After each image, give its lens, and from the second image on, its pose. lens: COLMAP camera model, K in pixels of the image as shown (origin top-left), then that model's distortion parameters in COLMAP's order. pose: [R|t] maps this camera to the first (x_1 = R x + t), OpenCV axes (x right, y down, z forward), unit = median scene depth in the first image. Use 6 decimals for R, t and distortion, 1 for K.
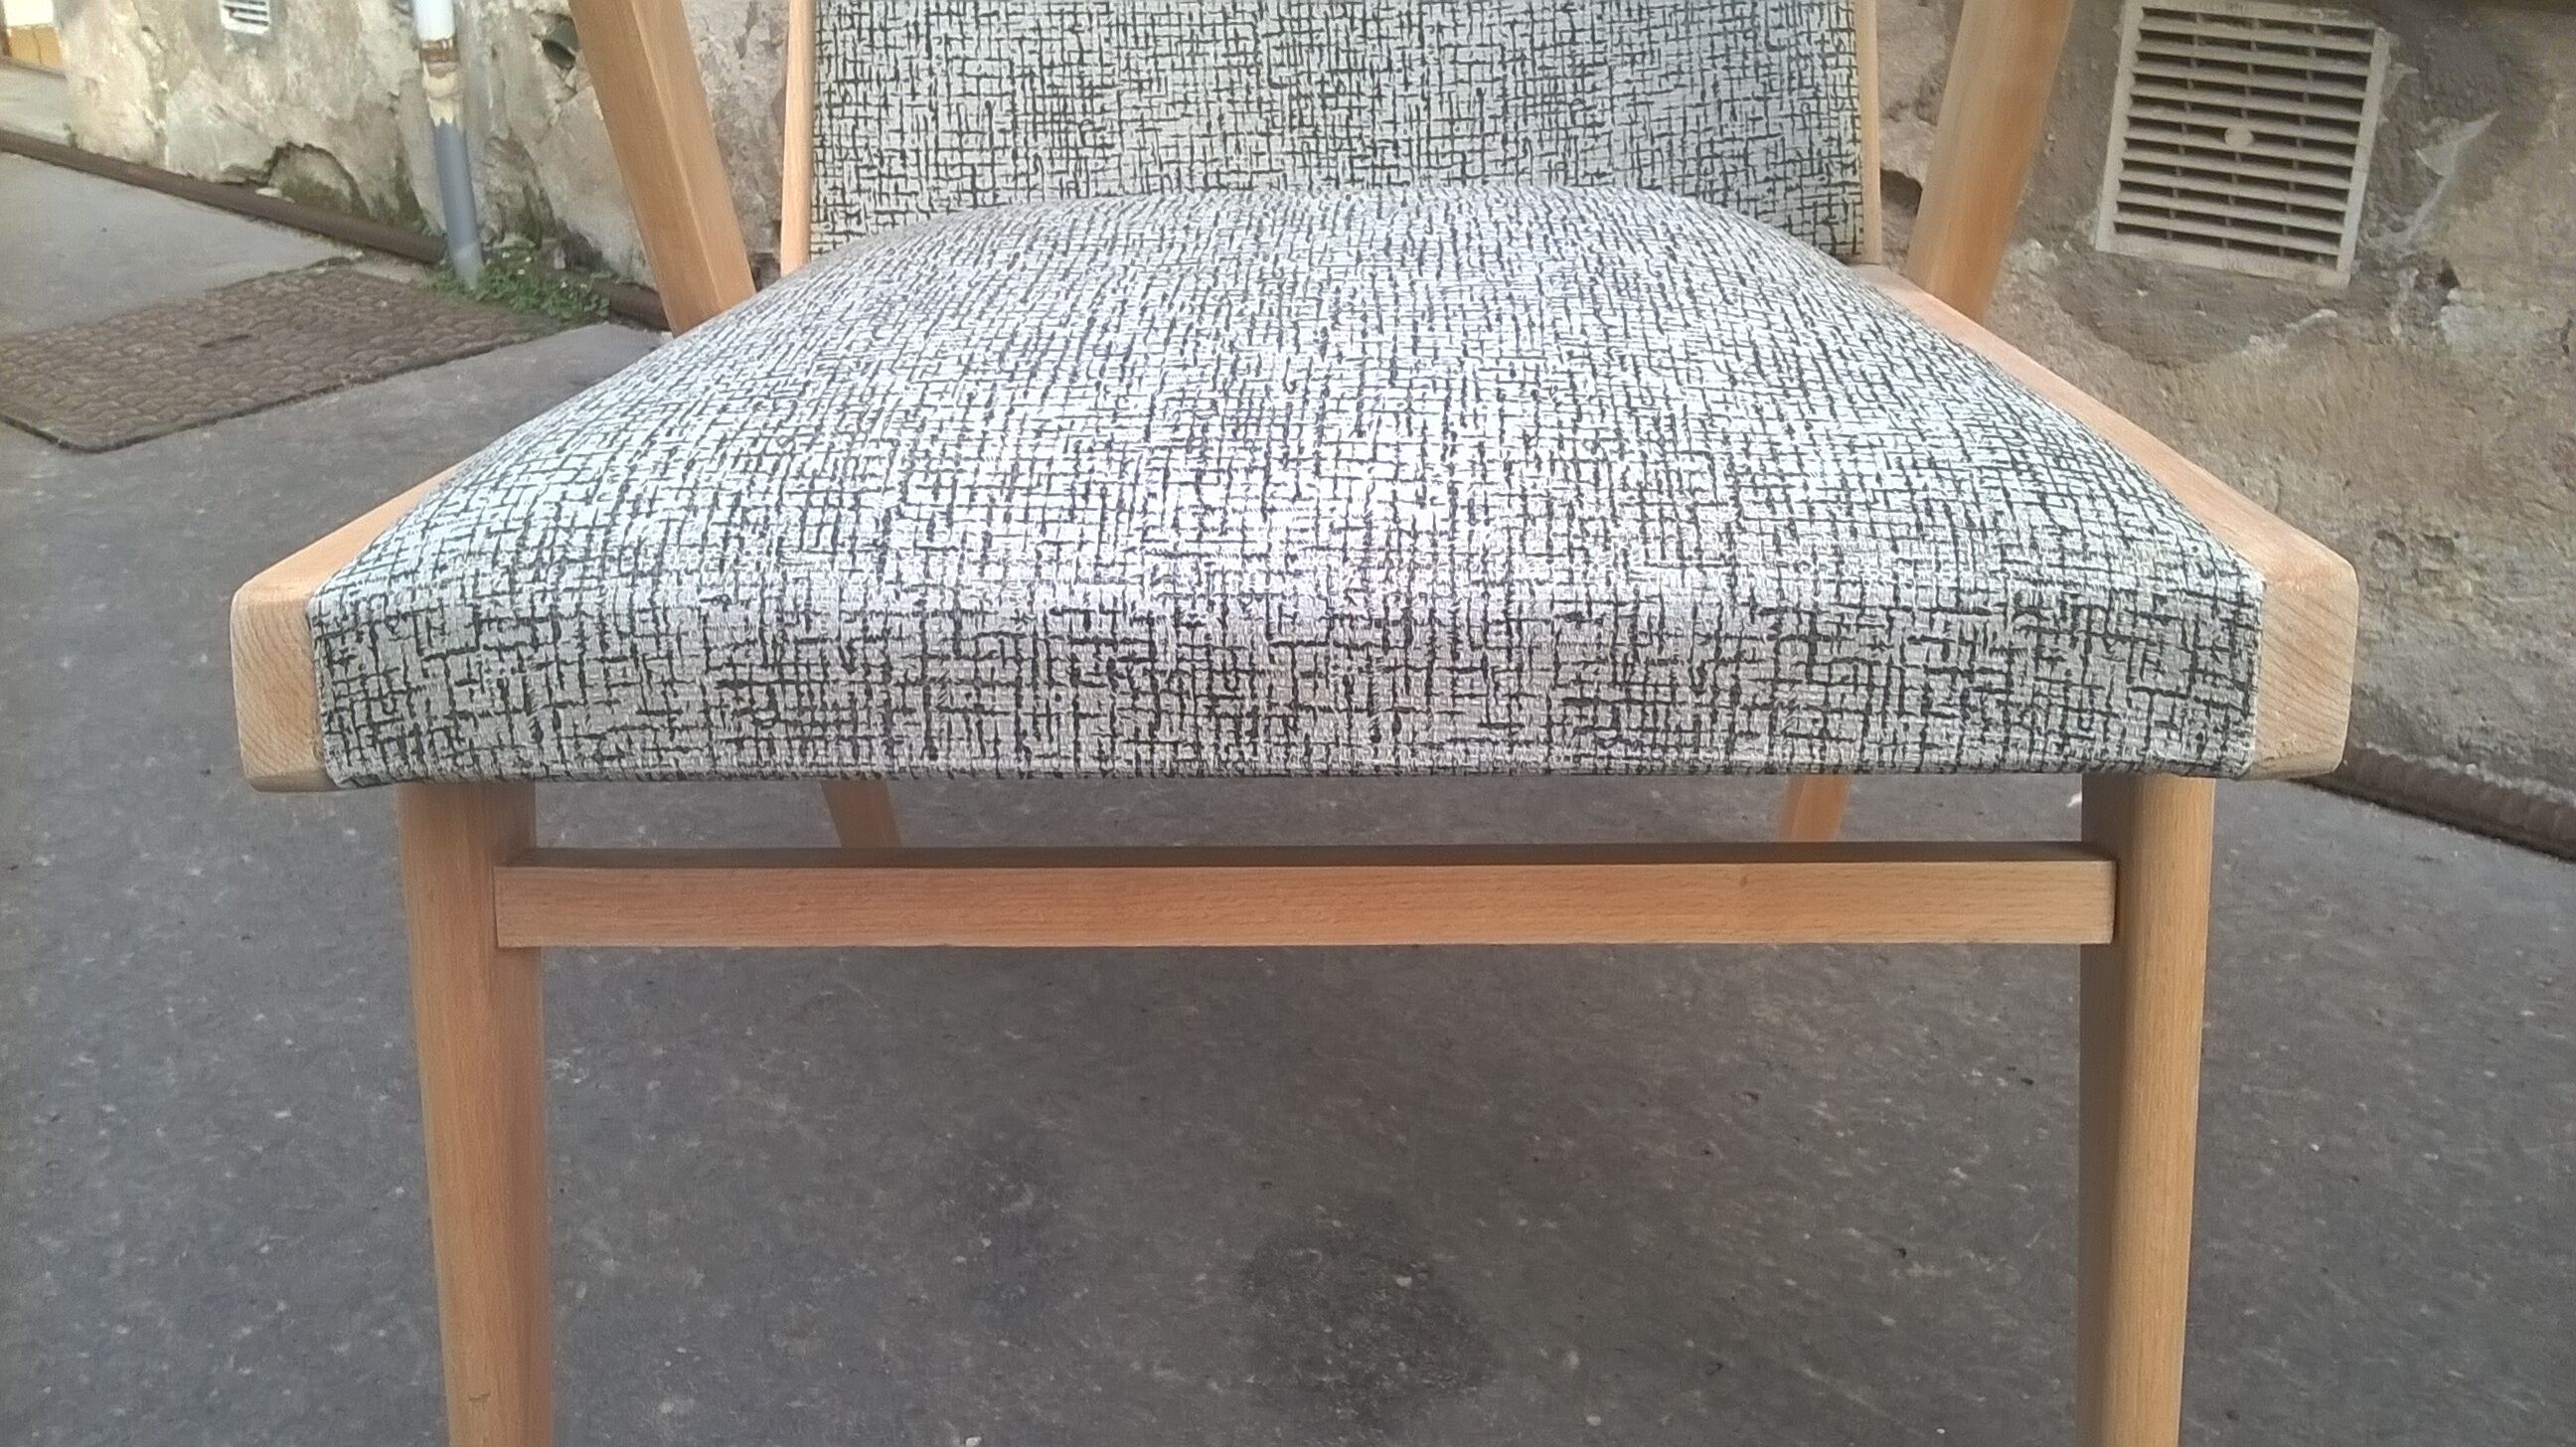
lens RADIAL K [[2269.8, 0, 1306.5], [0, 2269.8, 708.5], [0, 0, 1]] dist [0.045209, -0.182254]
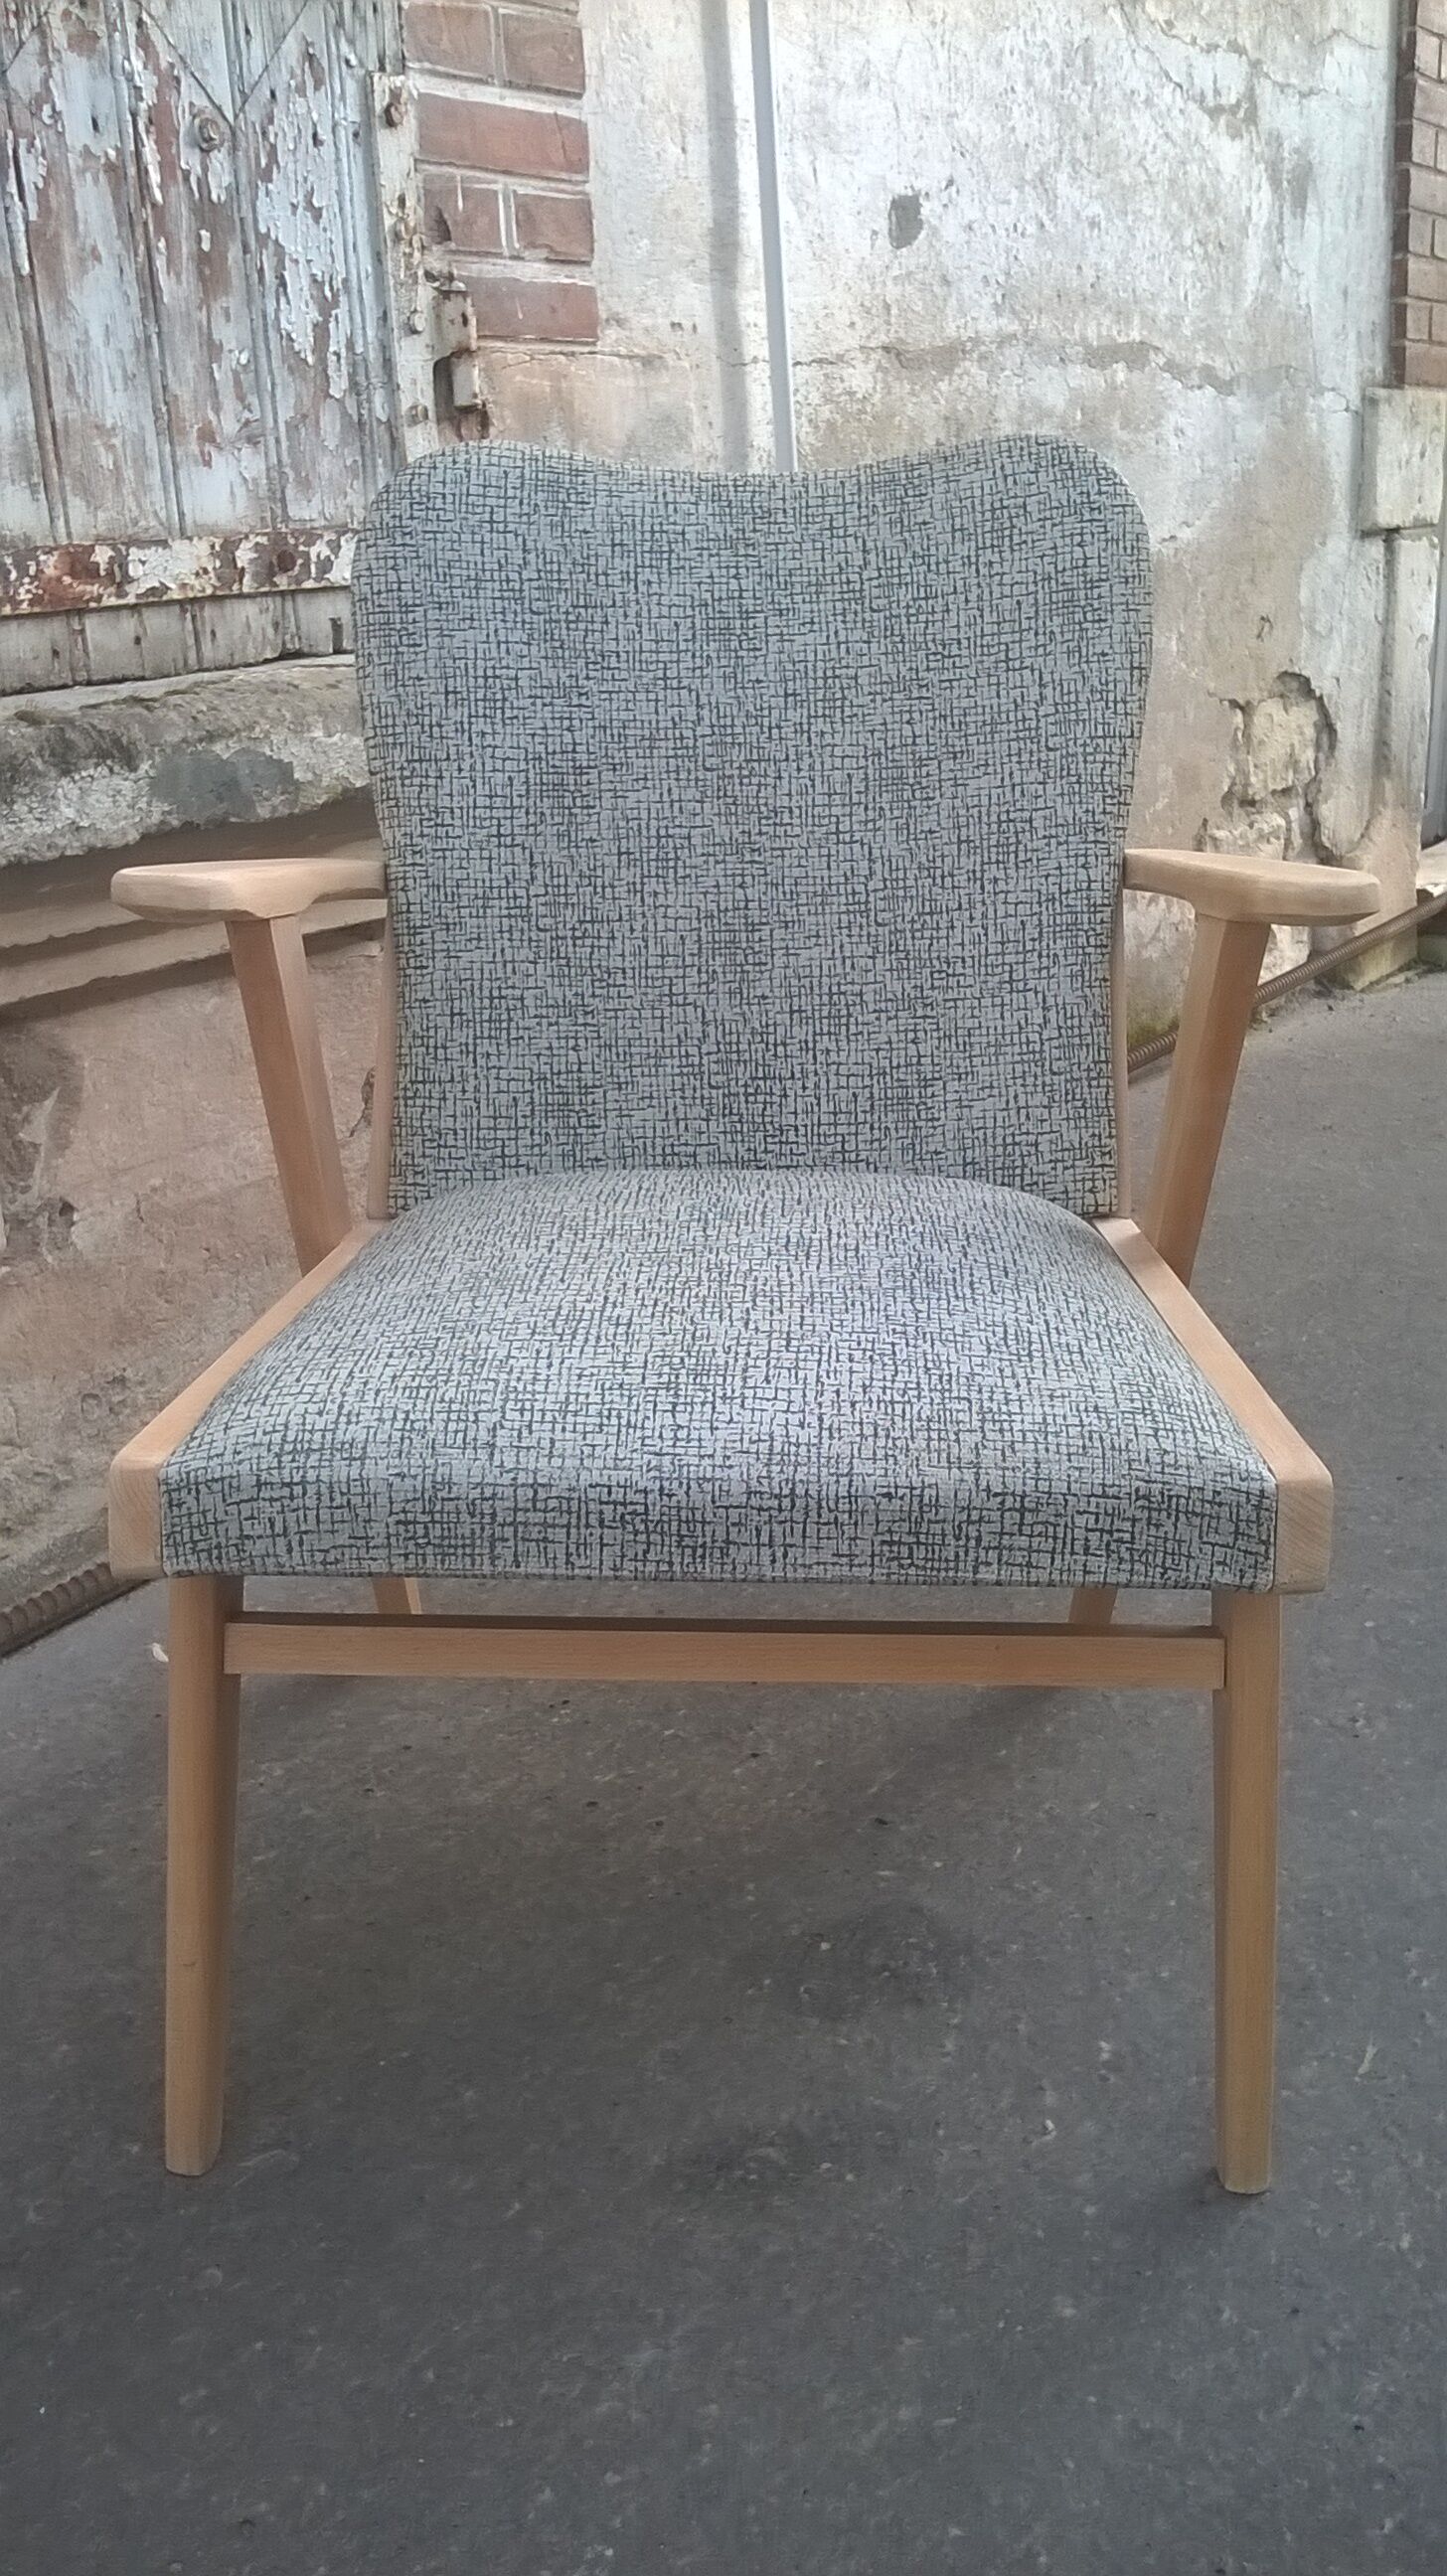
lens RADIAL K [[2269.8, 0, 758.8], [0, 2269.8, 1310.5], [0, 0, 1]] dist [0.045209, -0.182254]
pose [[-0.146991, -0.328268, 0.933077, -1.060151], [0.427509, 0.829583, 0.359205, -0.559436], [-0.891981, 0.451699, 0.018396, 0.775238]]
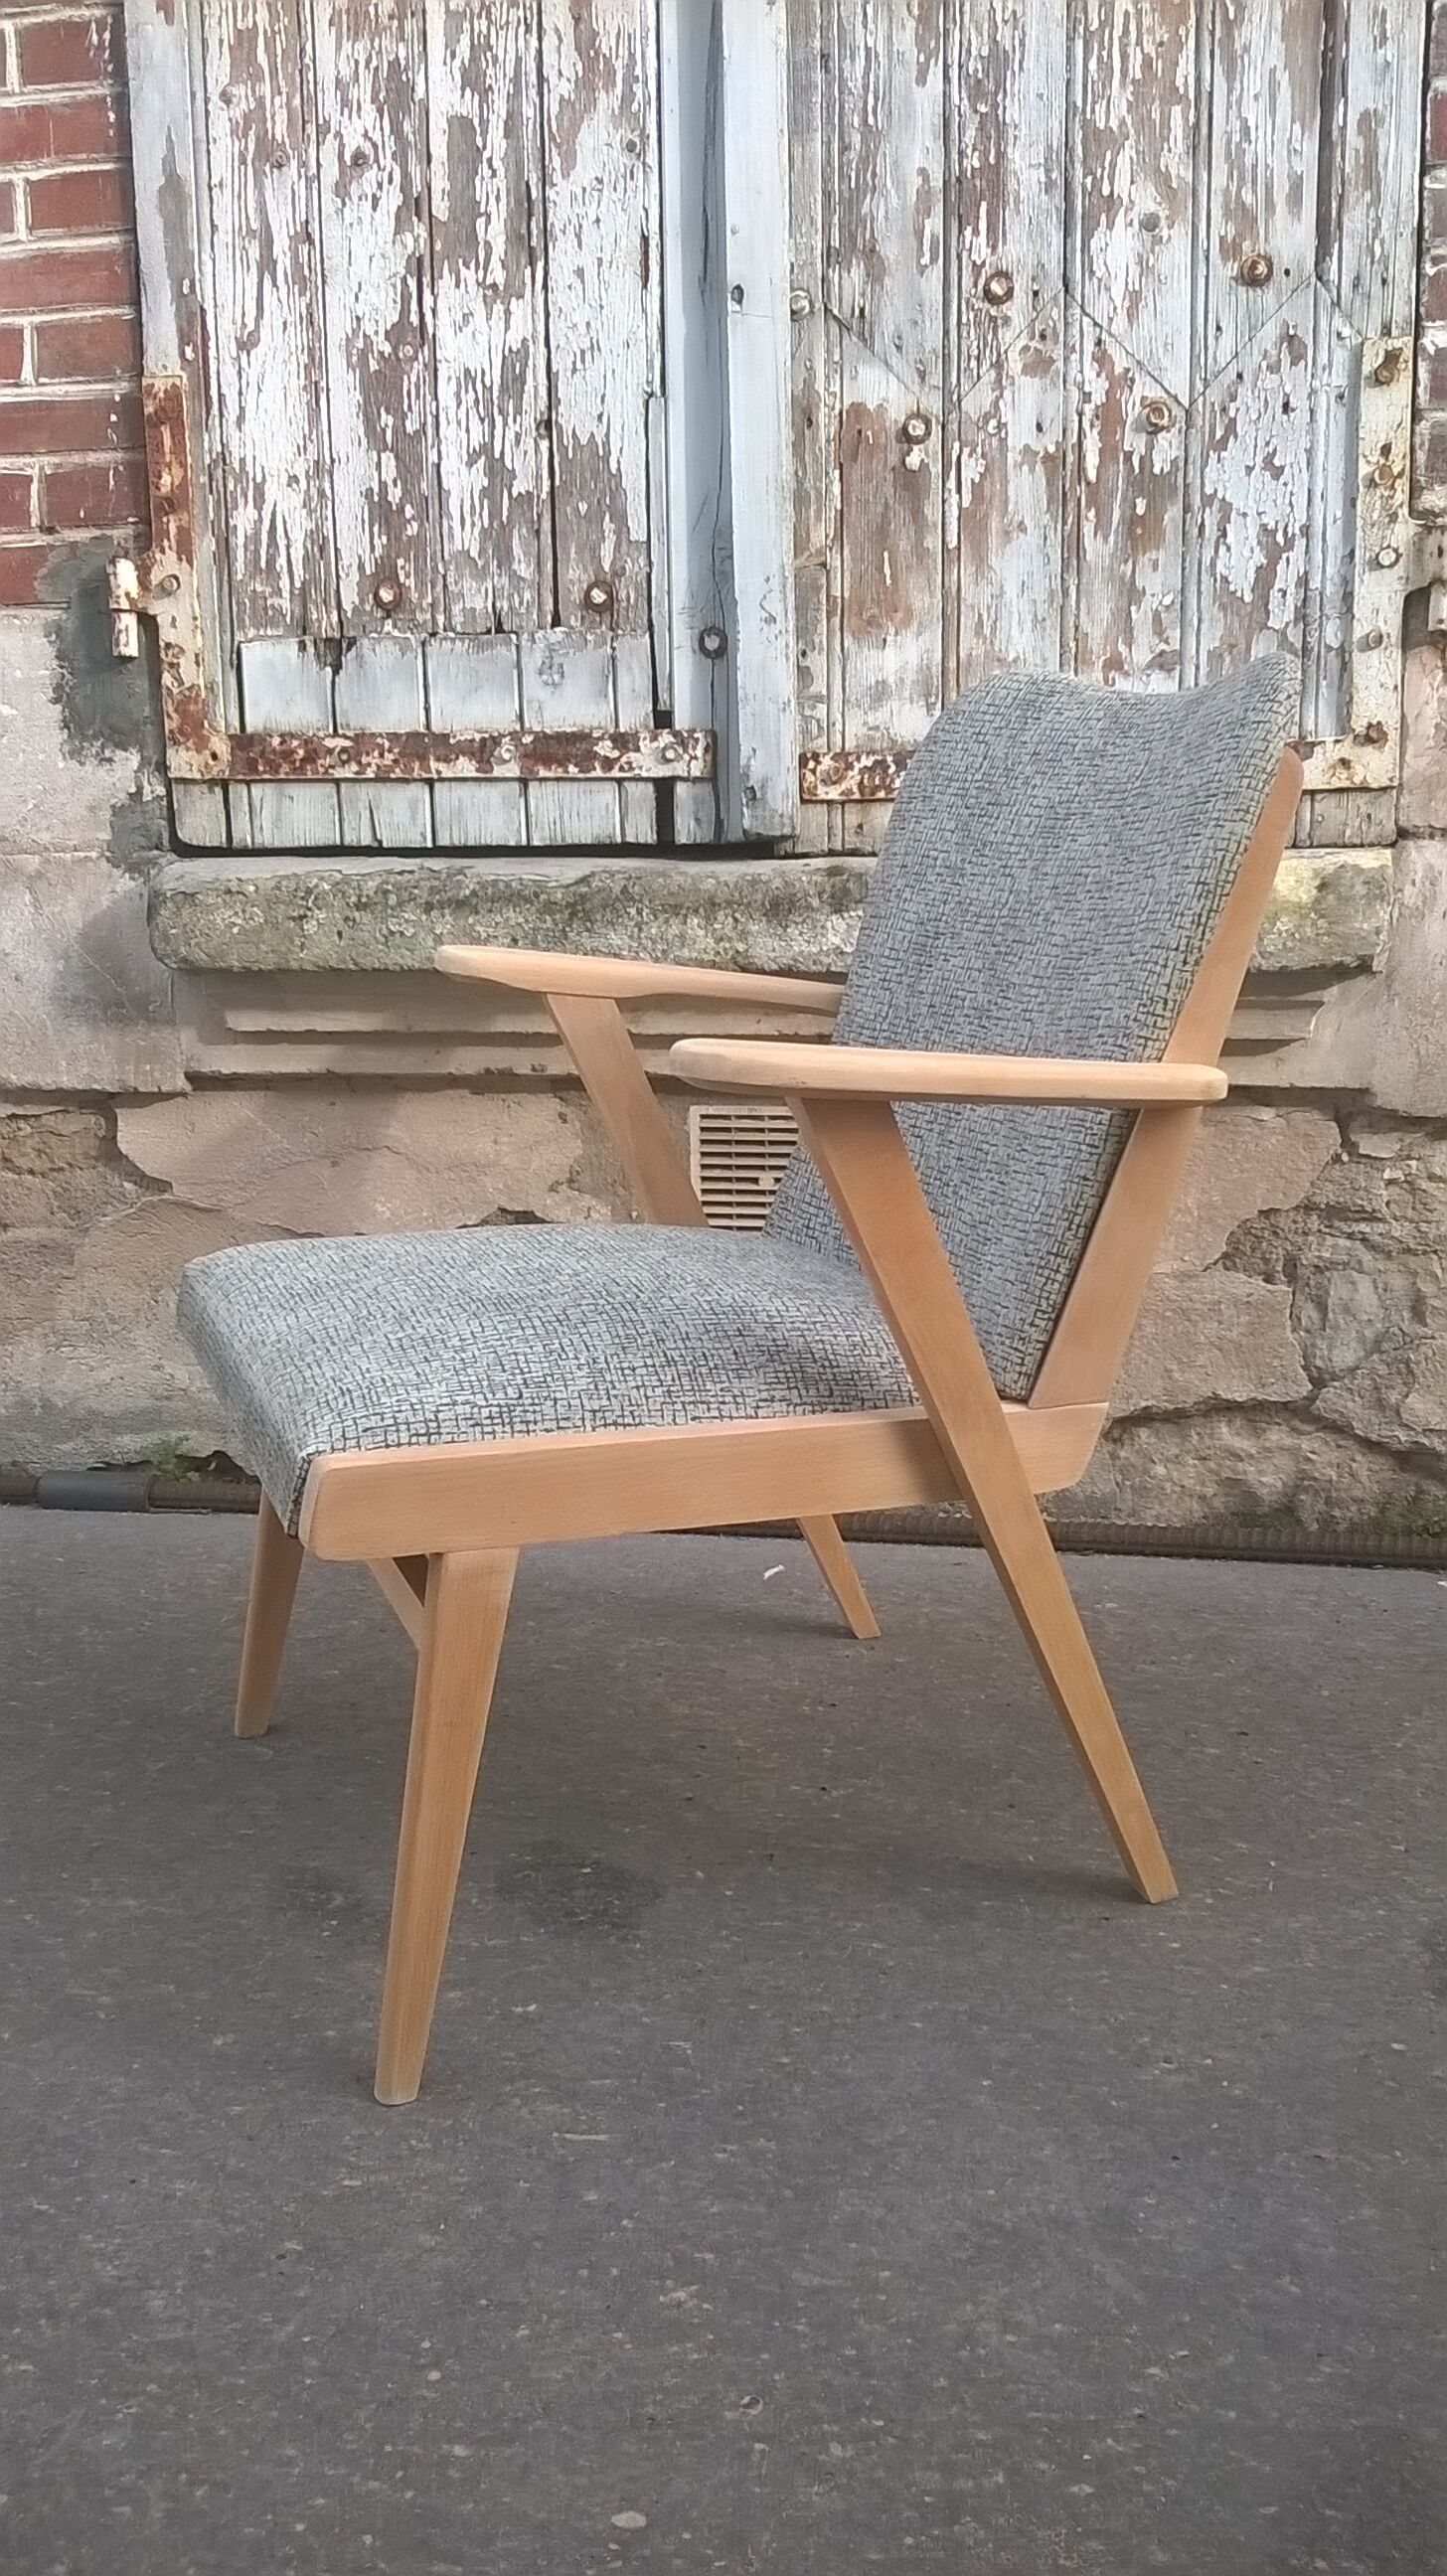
lens RADIAL K [[2269.8, 0, 753.8], [0, 2269.8, 1309.9], [0, 0, 1]] dist [0.045209, -0.182254]
pose [[0.857057, -0.123995, 0.500078, -0.610329], [0.217638, 0.966890, -0.133256, 0.091636], [-0.466997, 0.223044, 0.855666, -0.581542]]
